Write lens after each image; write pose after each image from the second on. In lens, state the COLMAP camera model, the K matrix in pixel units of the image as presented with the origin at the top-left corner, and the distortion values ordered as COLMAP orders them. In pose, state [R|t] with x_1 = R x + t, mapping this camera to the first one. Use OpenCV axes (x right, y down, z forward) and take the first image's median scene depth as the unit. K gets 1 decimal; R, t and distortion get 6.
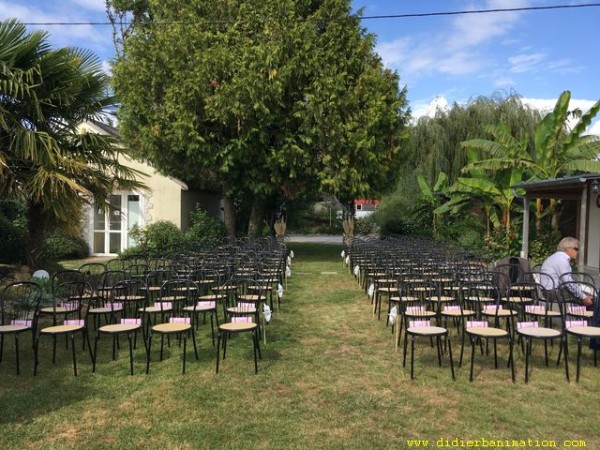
lens RADIAL K [[508.3, 0, 298.9], [0, 508.3, 225.2], [0, 0, 1]] dist [0.006246, -0.015720]
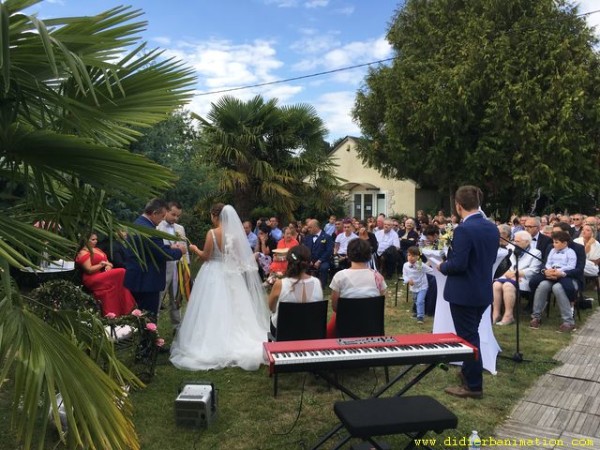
lens RADIAL K [[508.3, 0, 301.1], [0, 508.3, 223.7], [0, 0, 1]] dist [0.006246, -0.015720]
pose [[0.805937, 0.007342, -0.591956, 0.335531], [-0.005413, 0.999973, 0.005033, 0.012854], [0.591977, -0.000852, 0.805955, -0.177225]]
